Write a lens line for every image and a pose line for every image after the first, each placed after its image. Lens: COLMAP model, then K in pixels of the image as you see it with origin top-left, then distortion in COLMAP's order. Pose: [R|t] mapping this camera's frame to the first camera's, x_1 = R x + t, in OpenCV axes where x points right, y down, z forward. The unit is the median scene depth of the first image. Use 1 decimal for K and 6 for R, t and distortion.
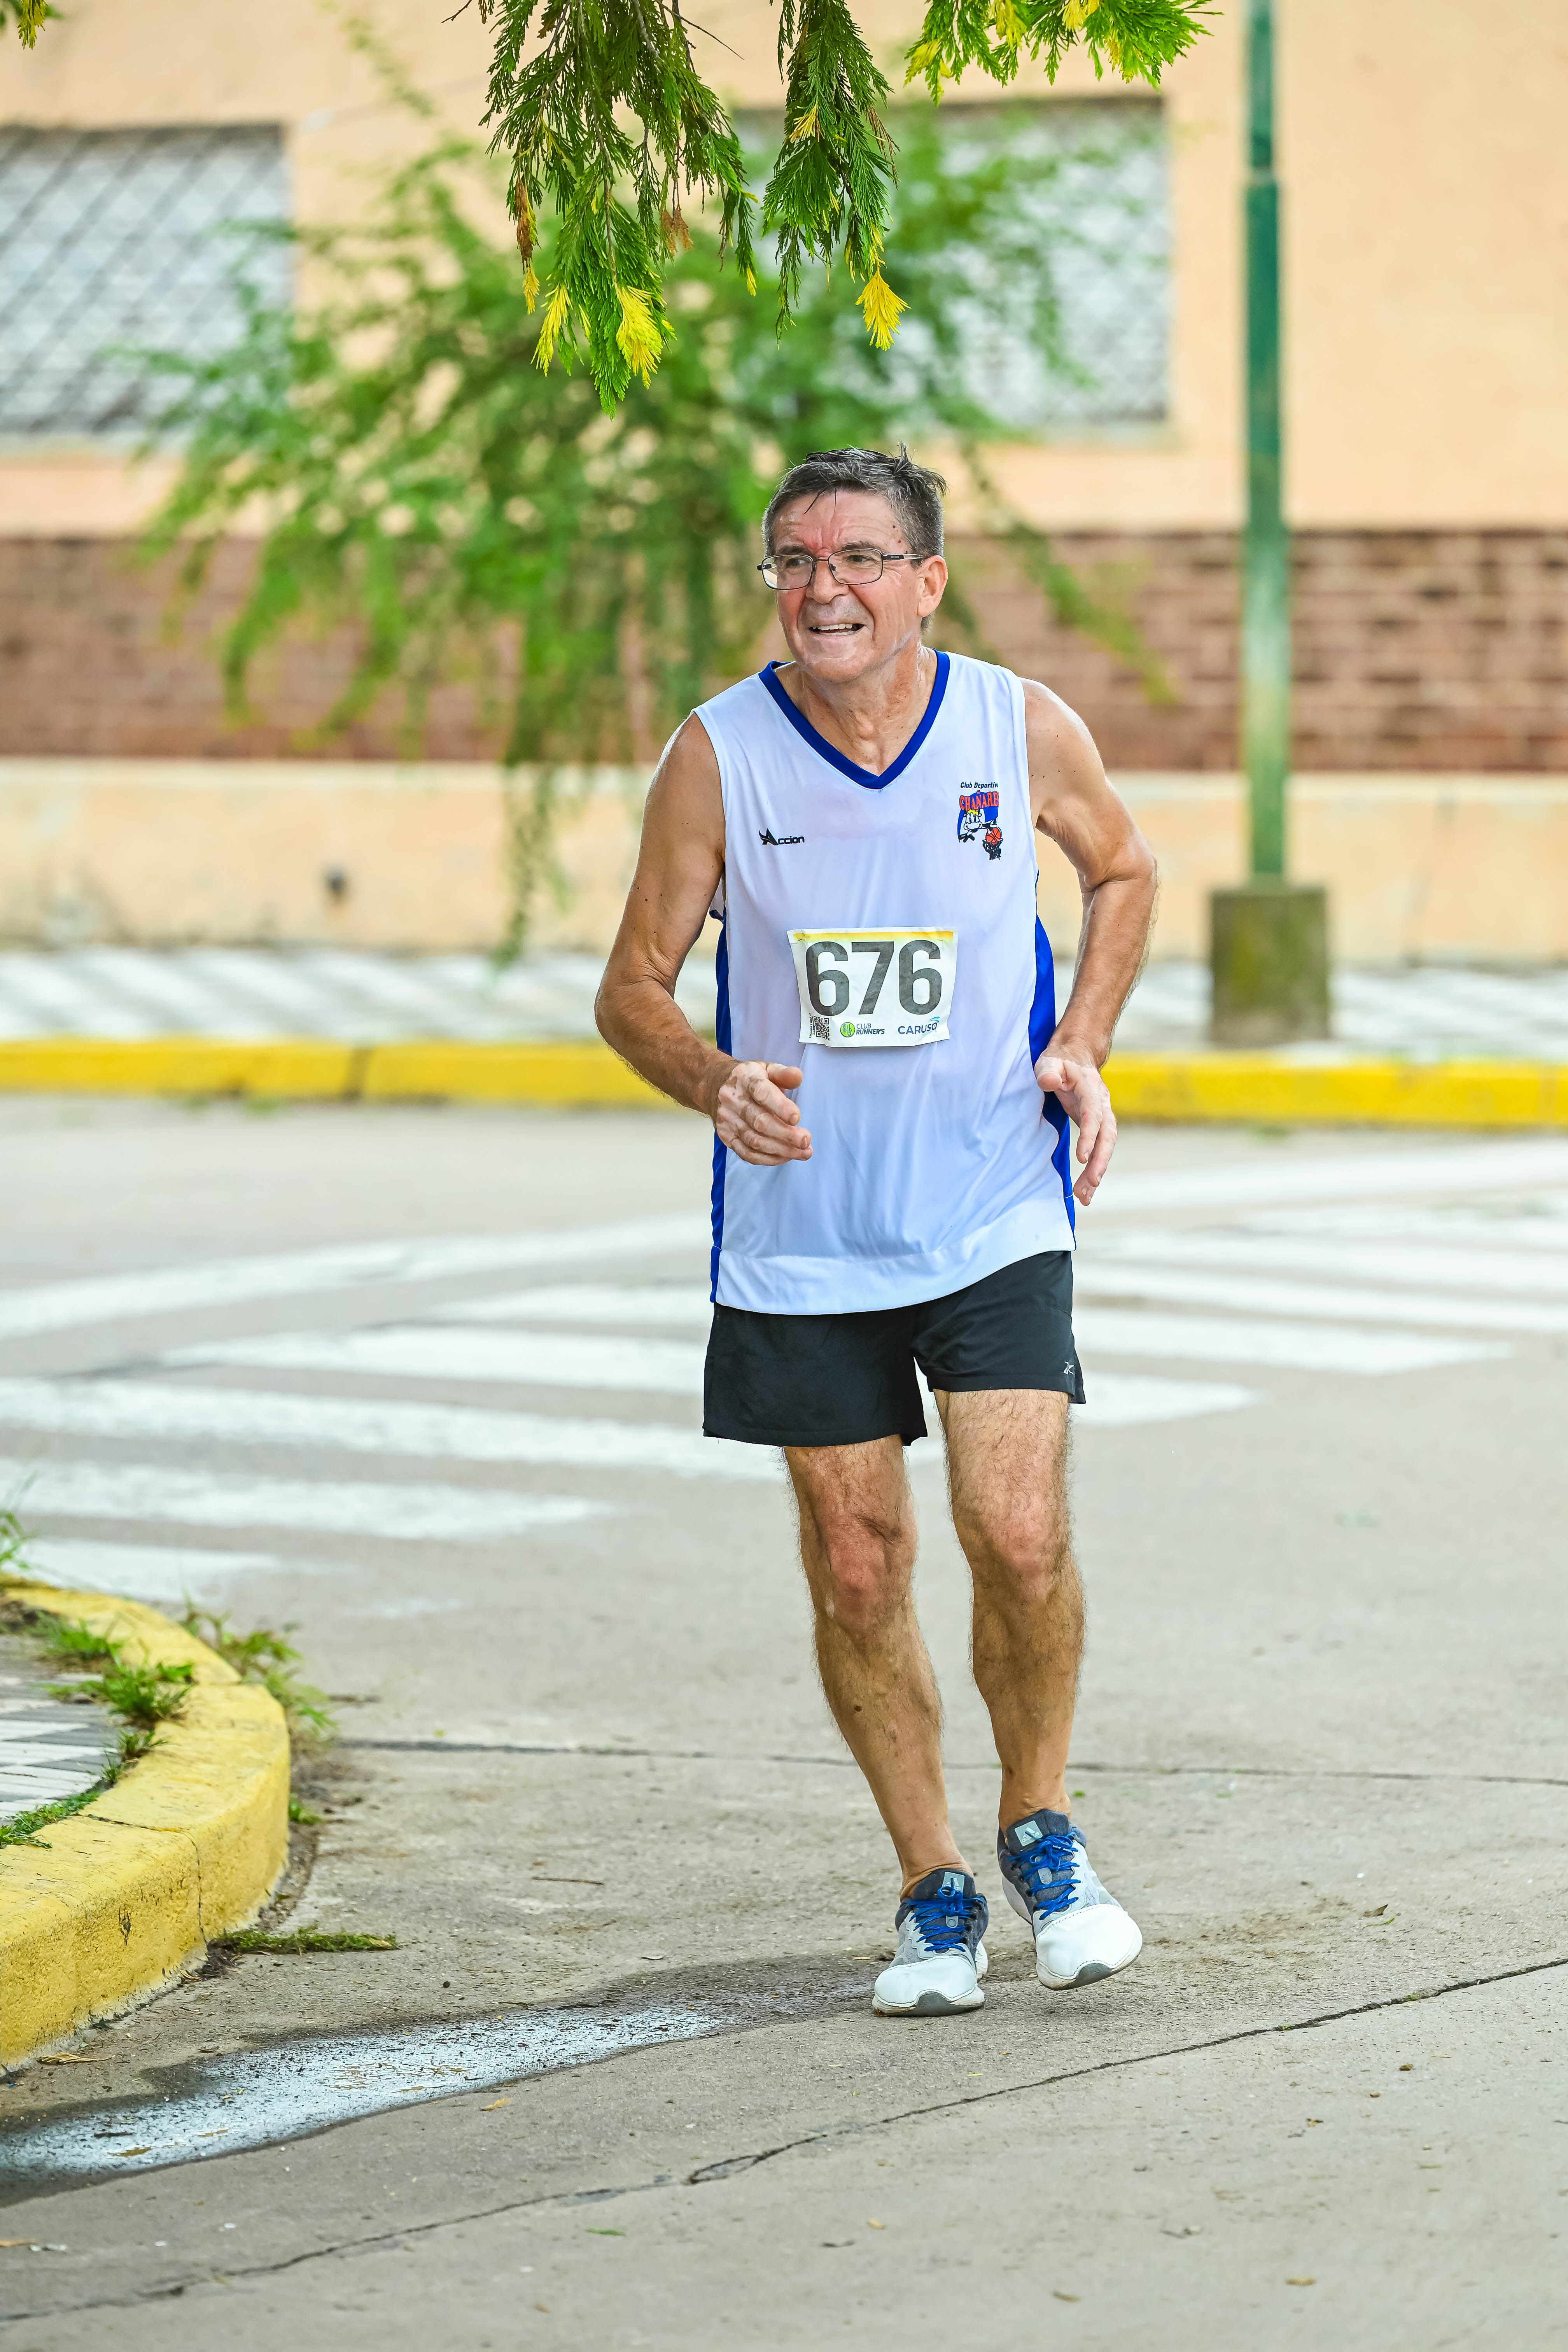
lens RADIAL K [[11598.1, 0, 785.7], [0, 11598.1, 1174.8], [0, 0, 1]] dist [-0.115821, 5.163303]
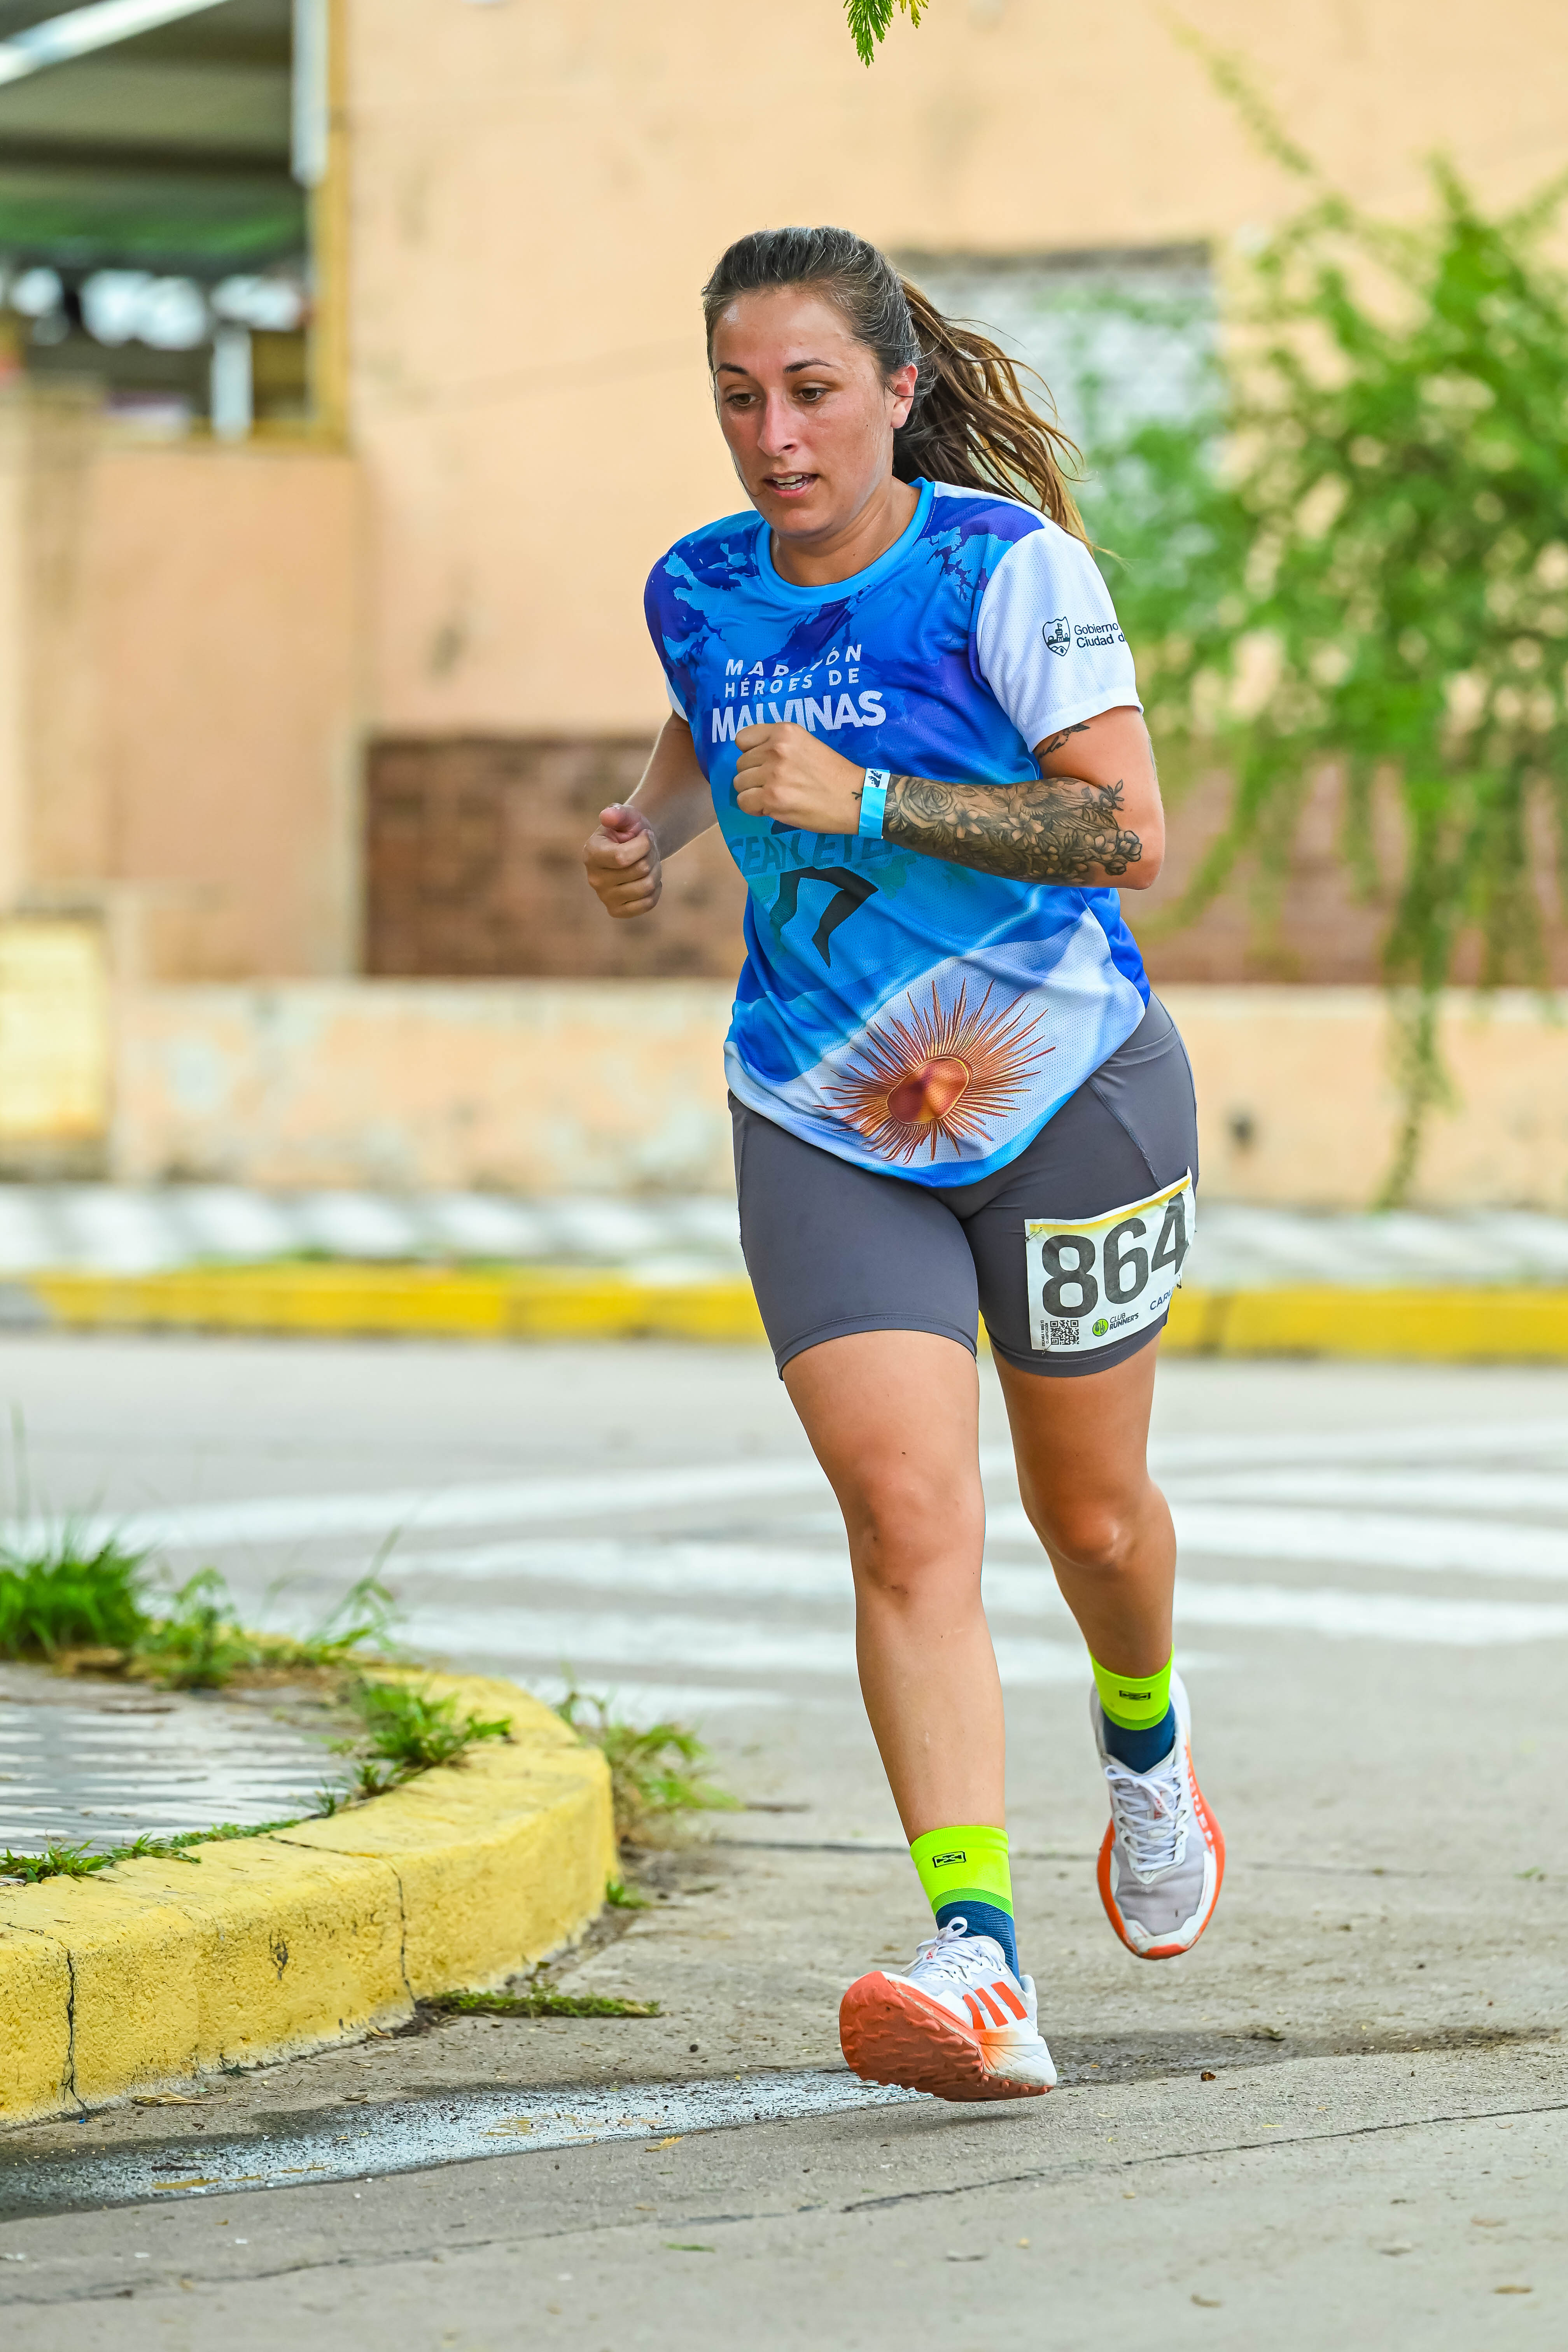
lens RADIAL K [[13414.1, 0, 784.4], [0, 13414.1, 1174.6], [0, 0, 1]] dist [-0.063927, 1.067260]
pose [[0.994572, 0.012953, -0.103245, 0.069523], [-0.017309, 0.998992, -0.041413, 0.046186], [0.102605, 0.042975, 0.993793, 0.073629]]
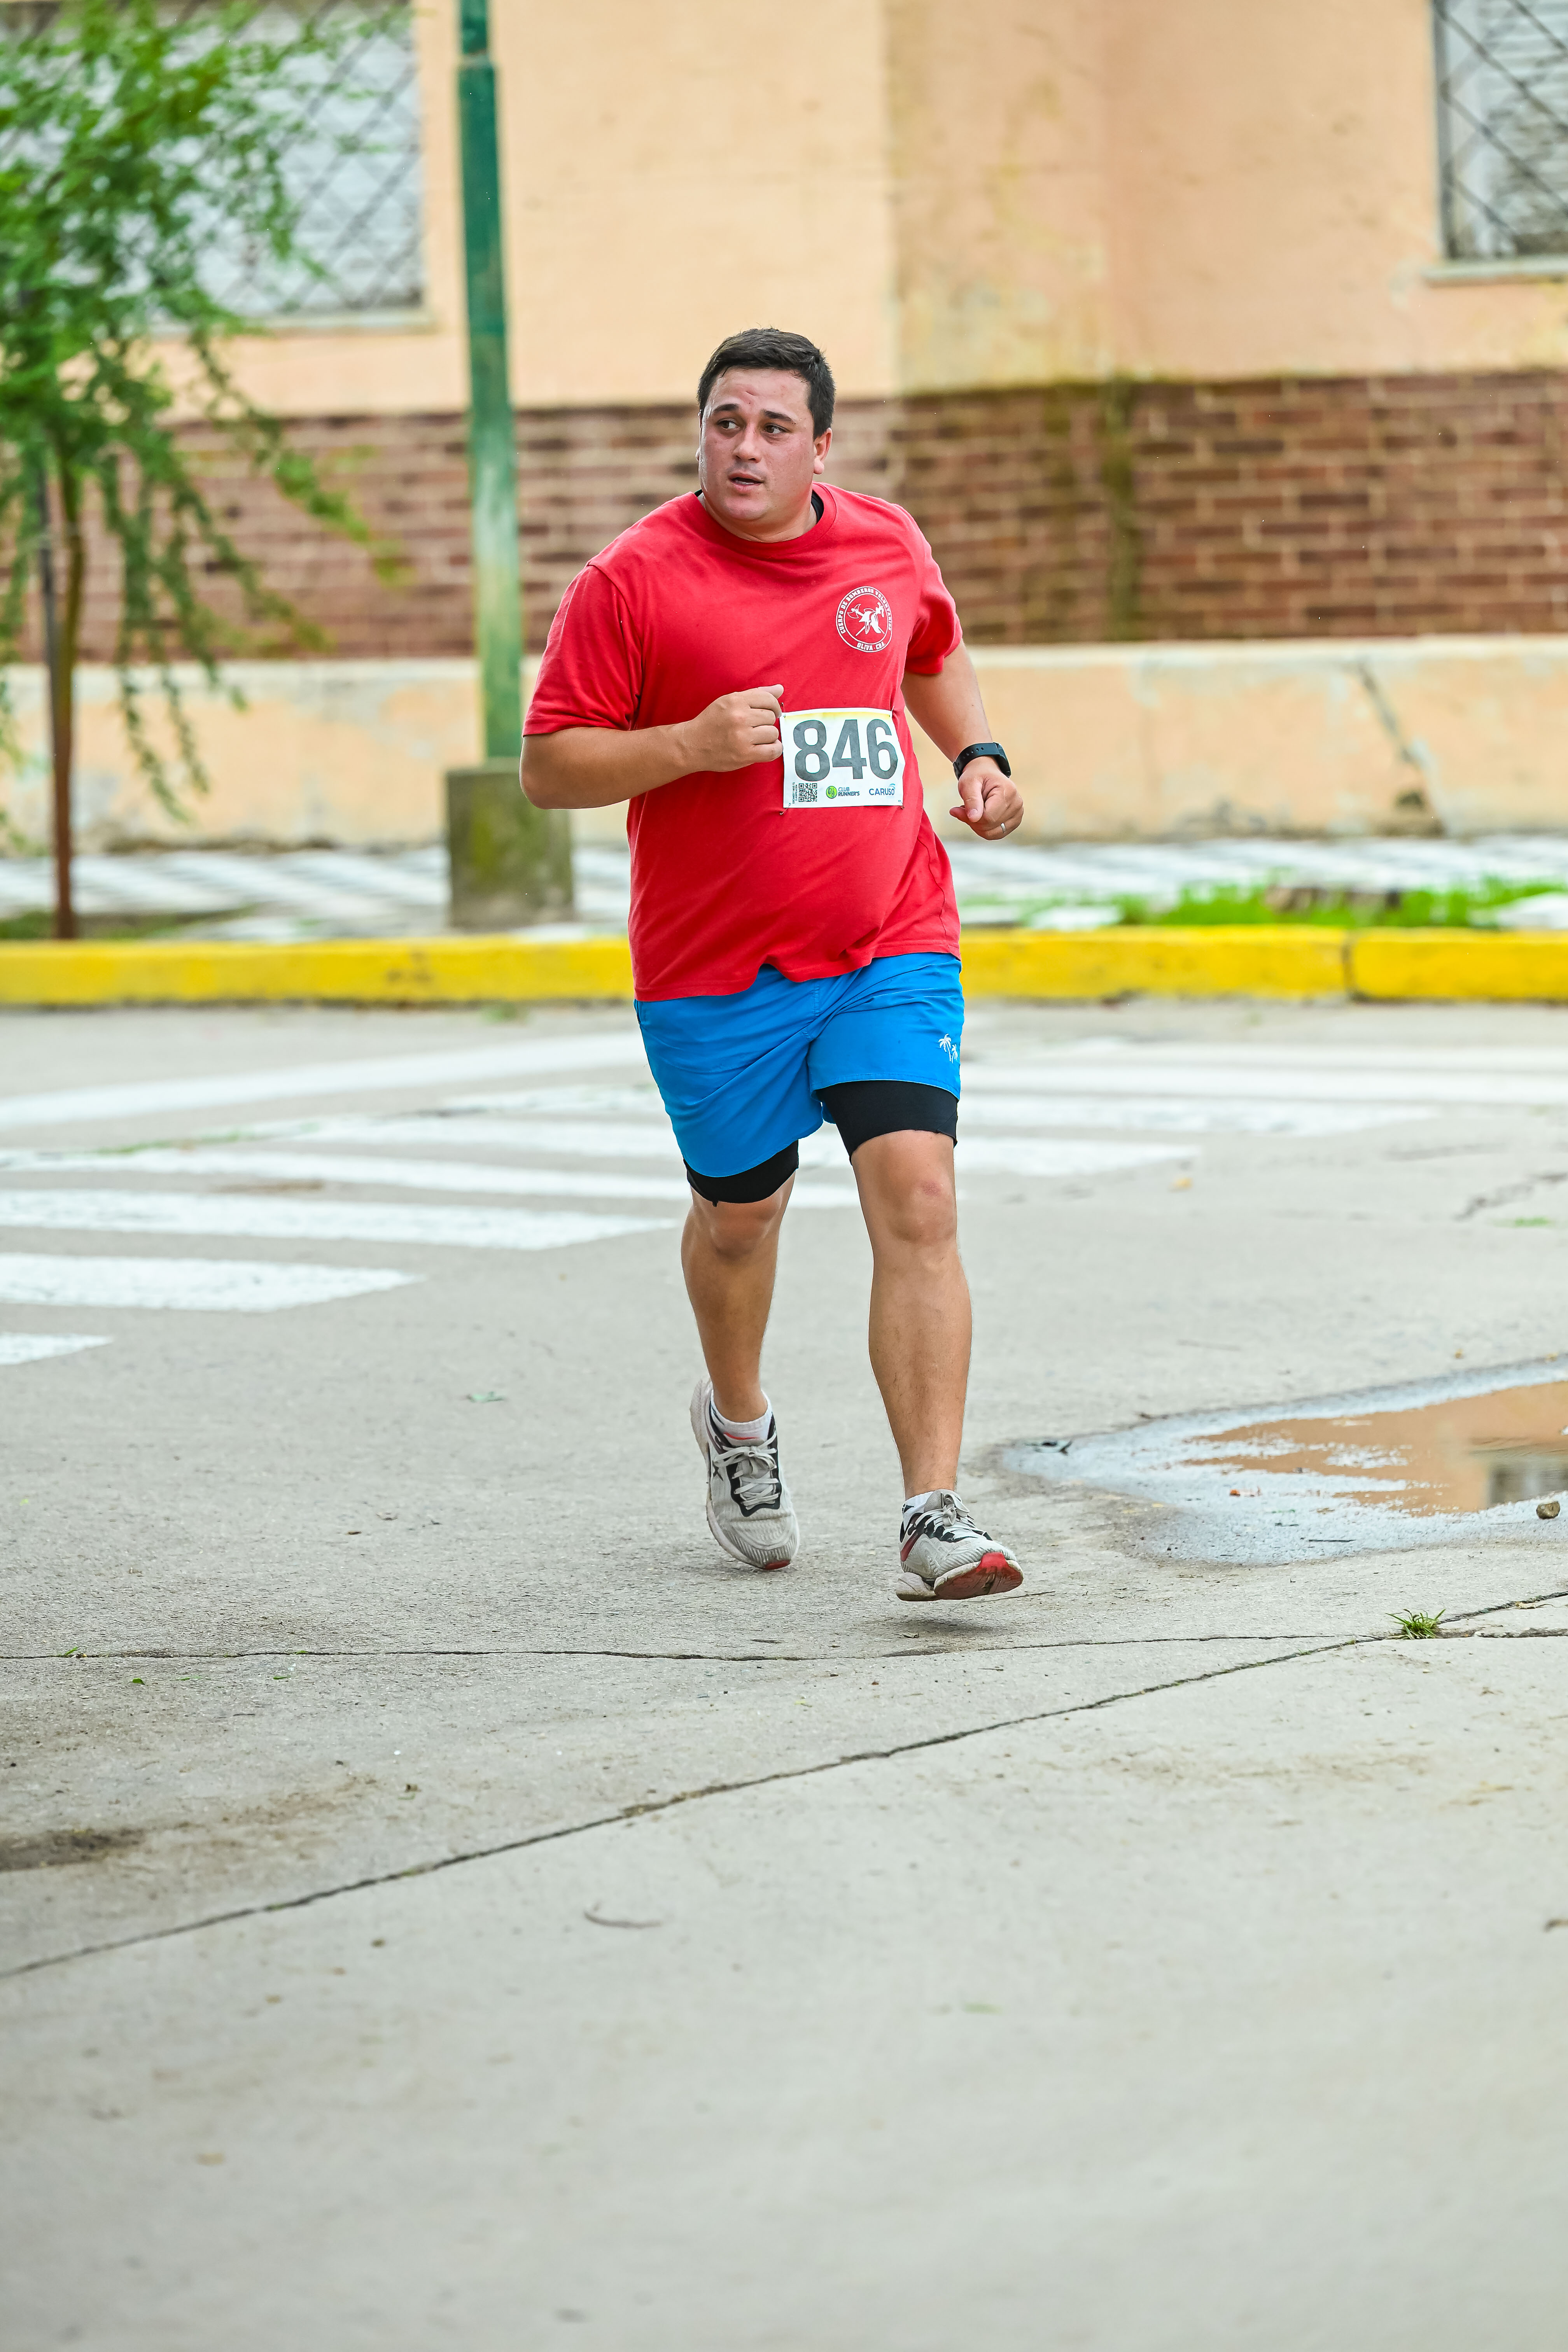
lens RADIAL K [[11598.1, 0, 785.7], [0, 11598.1, 1174.8], [0, 0, 1]] dist [-0.115821, 5.163303]
pose [[0.998450, -0.032891, 0.044889, 0.040927], [0.032421, 0.999412, 0.011170, -0.000021], [-0.045230, -0.009697, 0.998930, -0.009602]]
